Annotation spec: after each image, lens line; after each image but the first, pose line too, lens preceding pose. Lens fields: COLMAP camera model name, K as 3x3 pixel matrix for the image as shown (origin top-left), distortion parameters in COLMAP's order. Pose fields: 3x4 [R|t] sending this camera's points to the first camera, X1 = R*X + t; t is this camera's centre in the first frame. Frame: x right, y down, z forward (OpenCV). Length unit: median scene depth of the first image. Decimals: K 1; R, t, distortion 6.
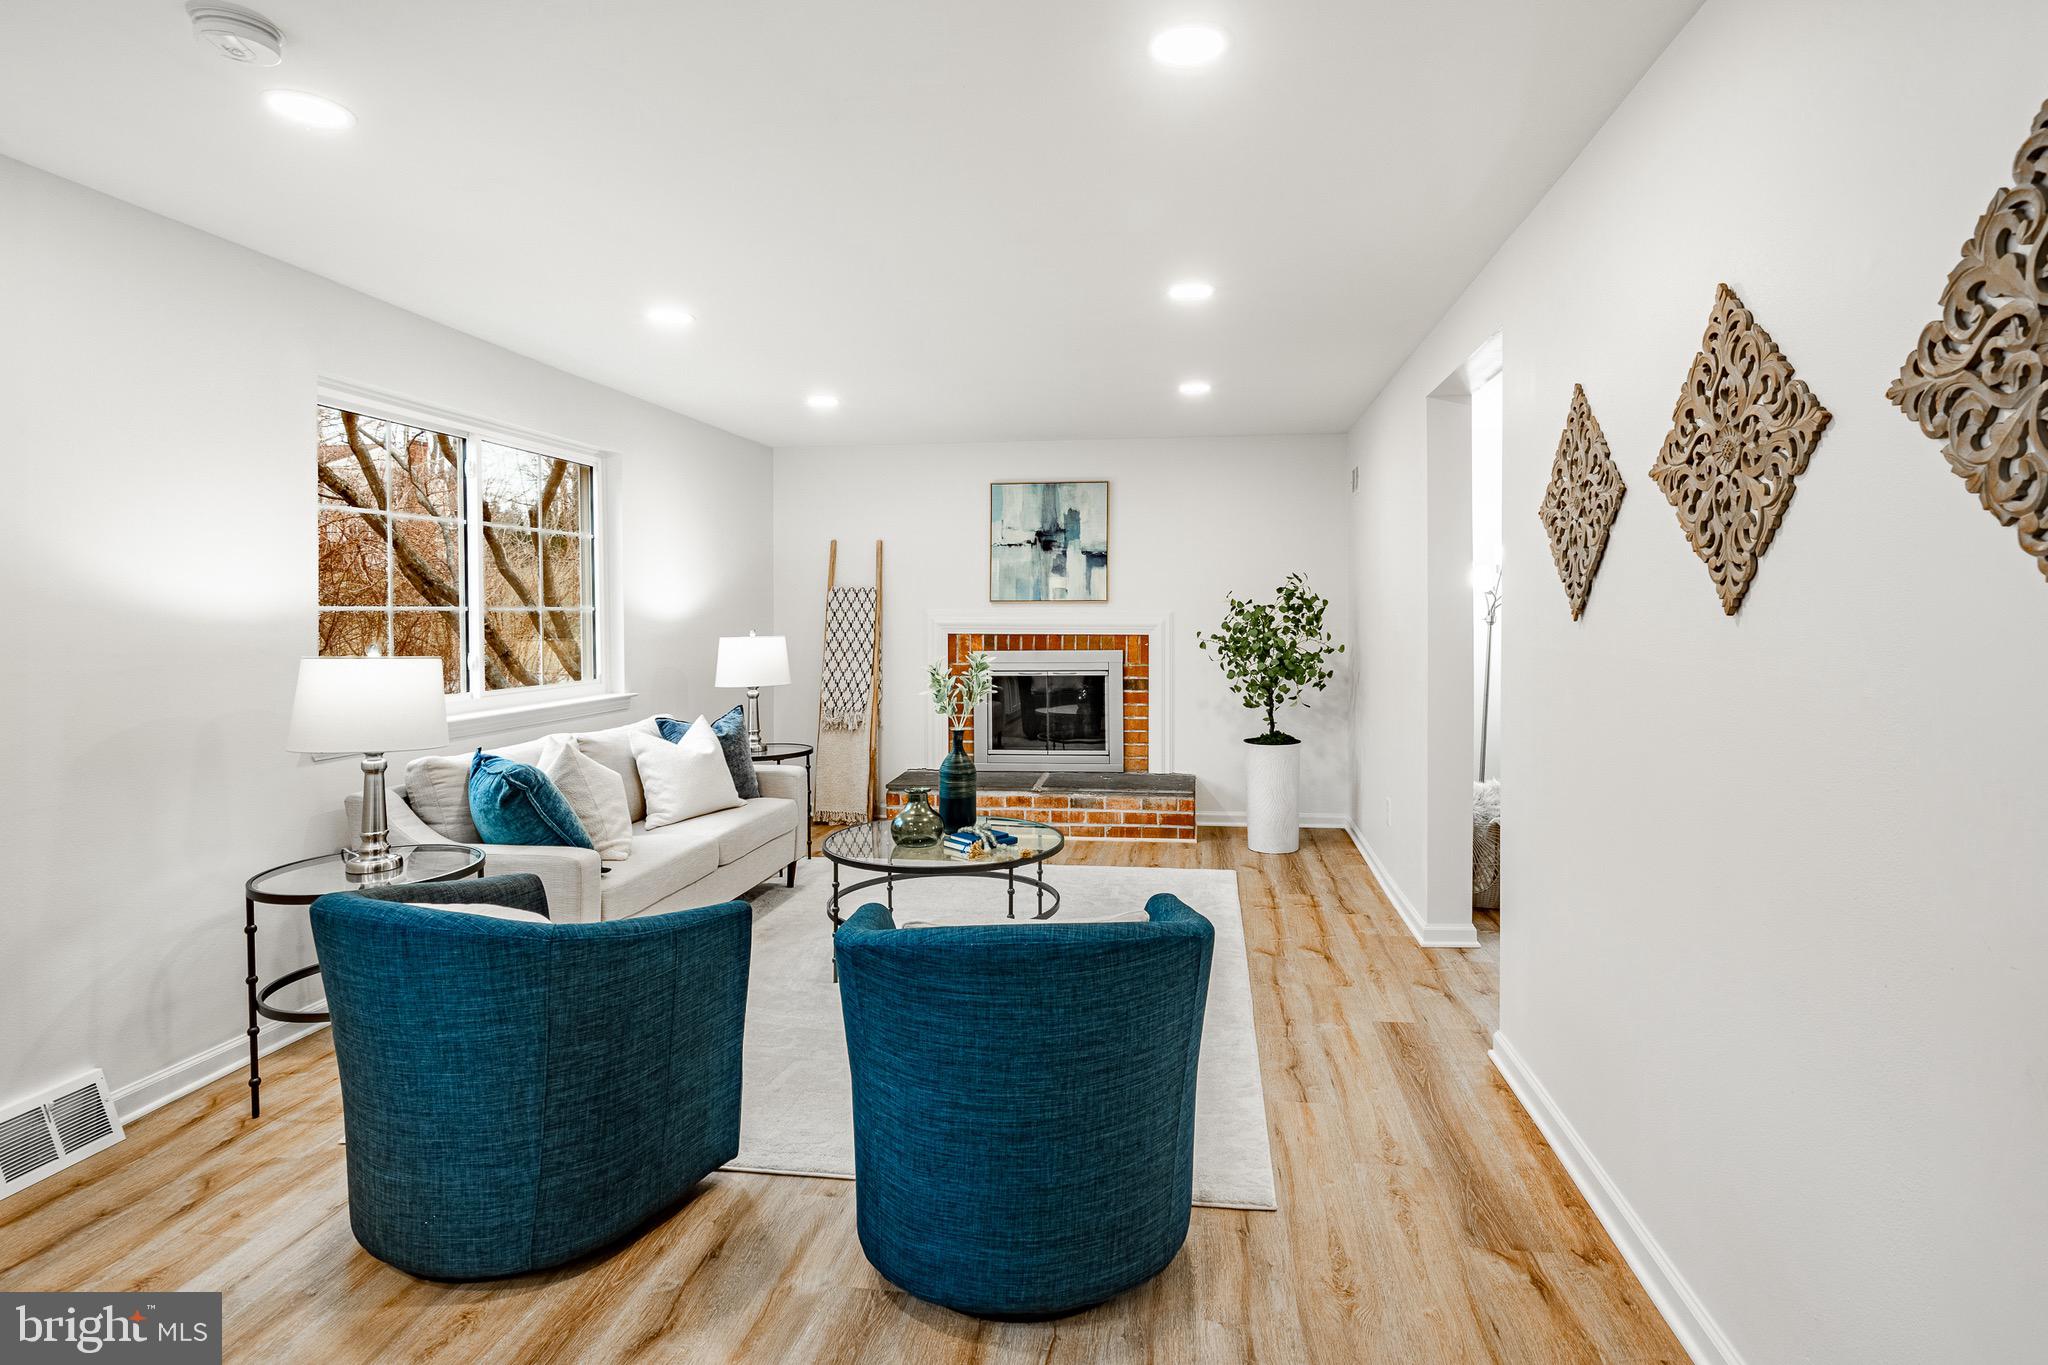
lens RADIAL K [[1056.1, 0, 1062.8], [0, 1056.1, 609.0], [0, 0, 1]] dist [0.001420, 0.000815]
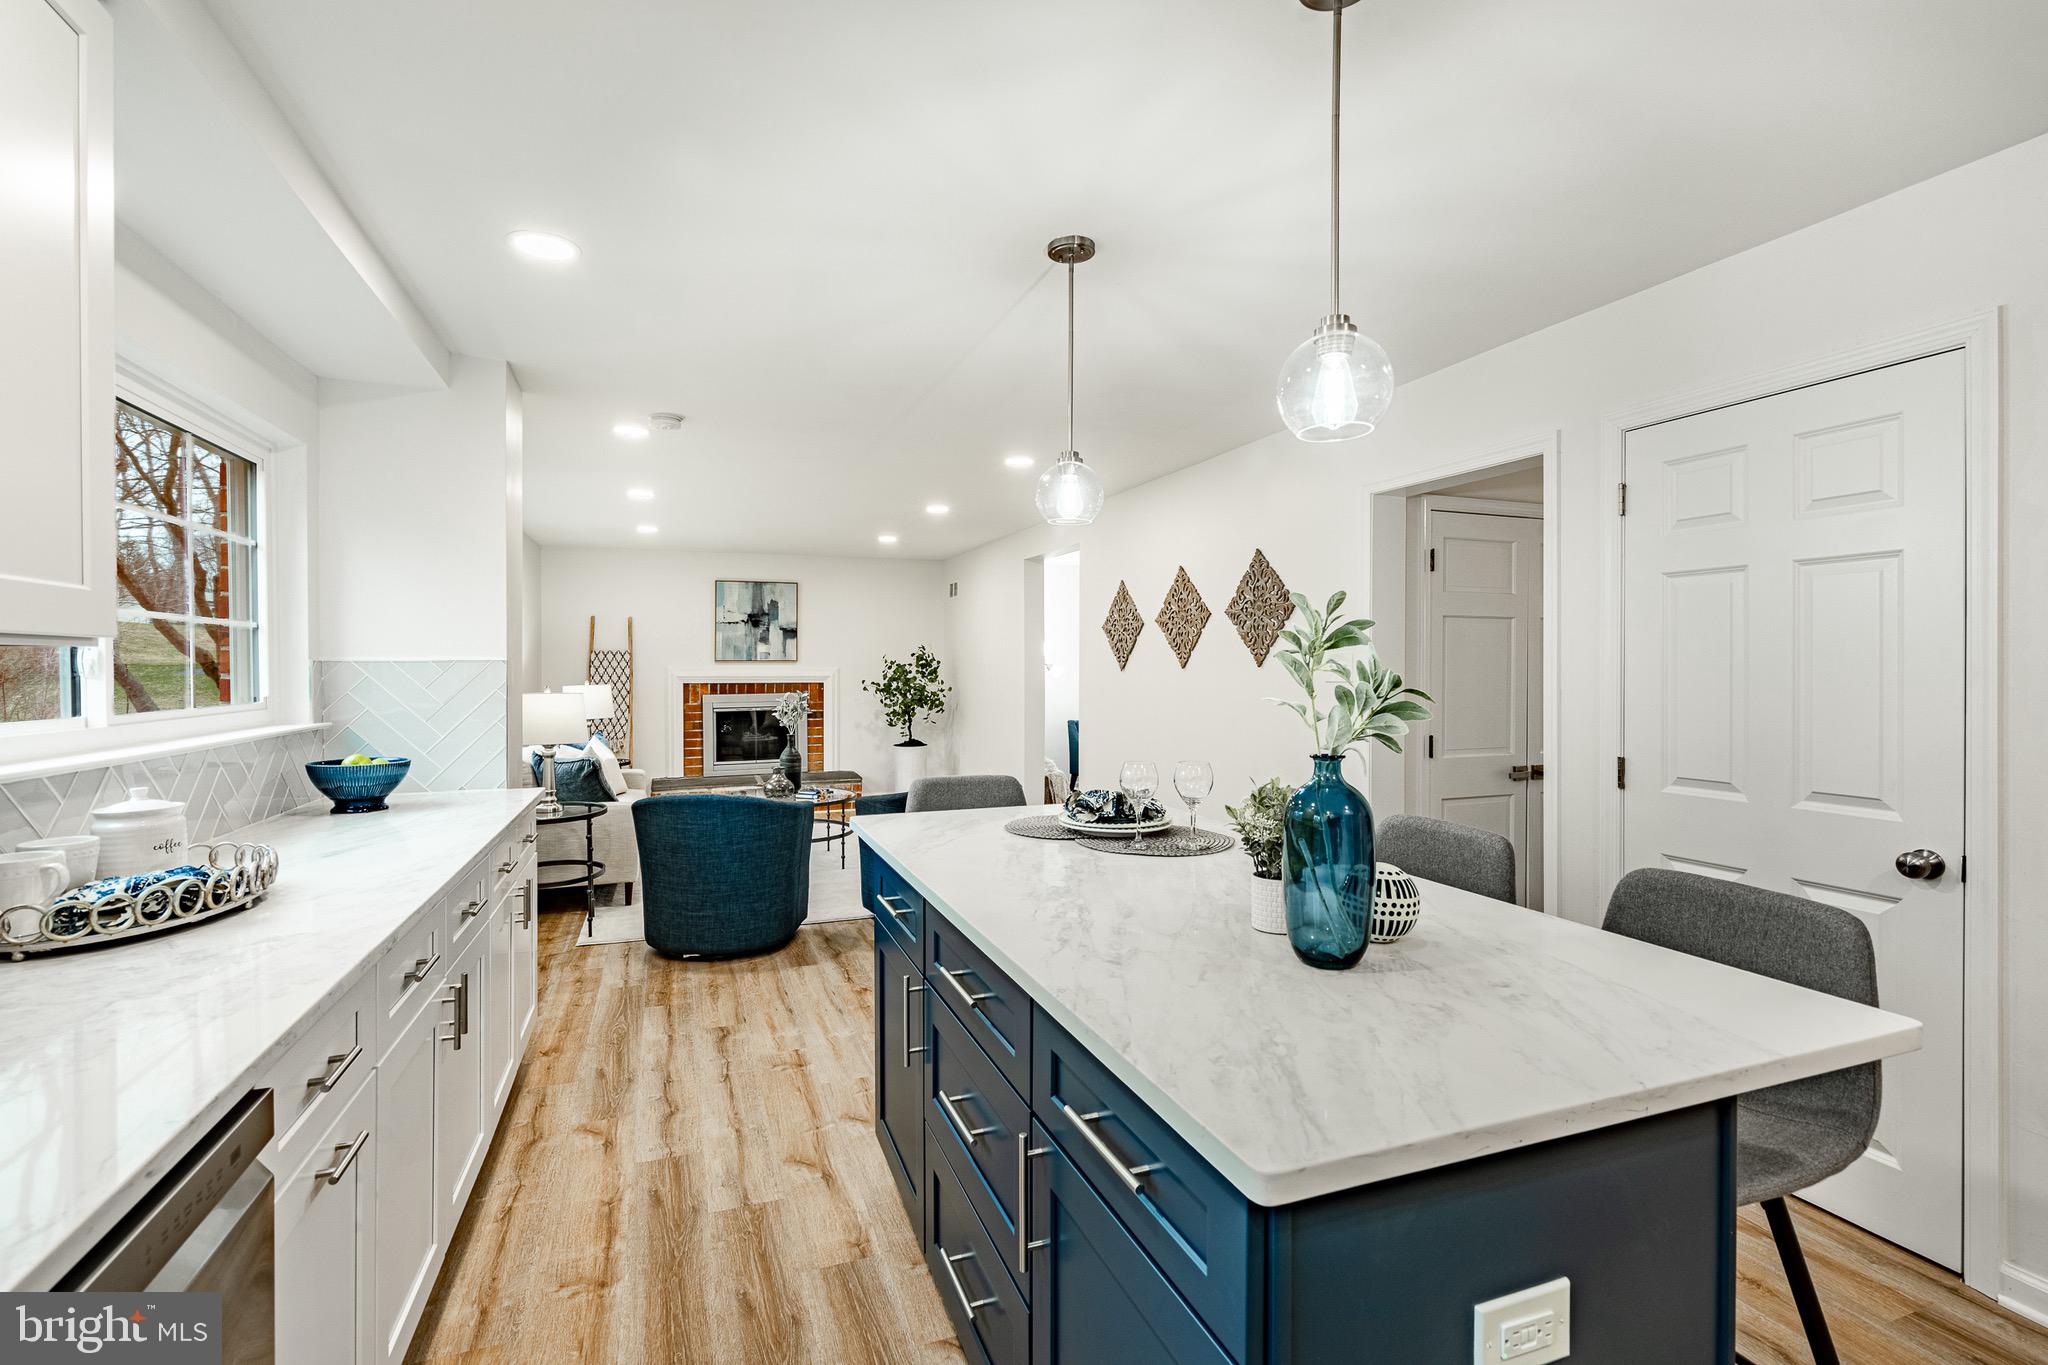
lens RADIAL K [[920.4, 0, 1024.5], [0, 920.4, 660.9], [0, 0, 1]] dist [-0.026732, 0.000052]
pose [[0.880163, 0.002861, 0.474662, -0.328801], [-0.000308, 0.999985, -0.005456, -0.000369], [-0.474671, 0.004656, 0.880151, -0.363197]]
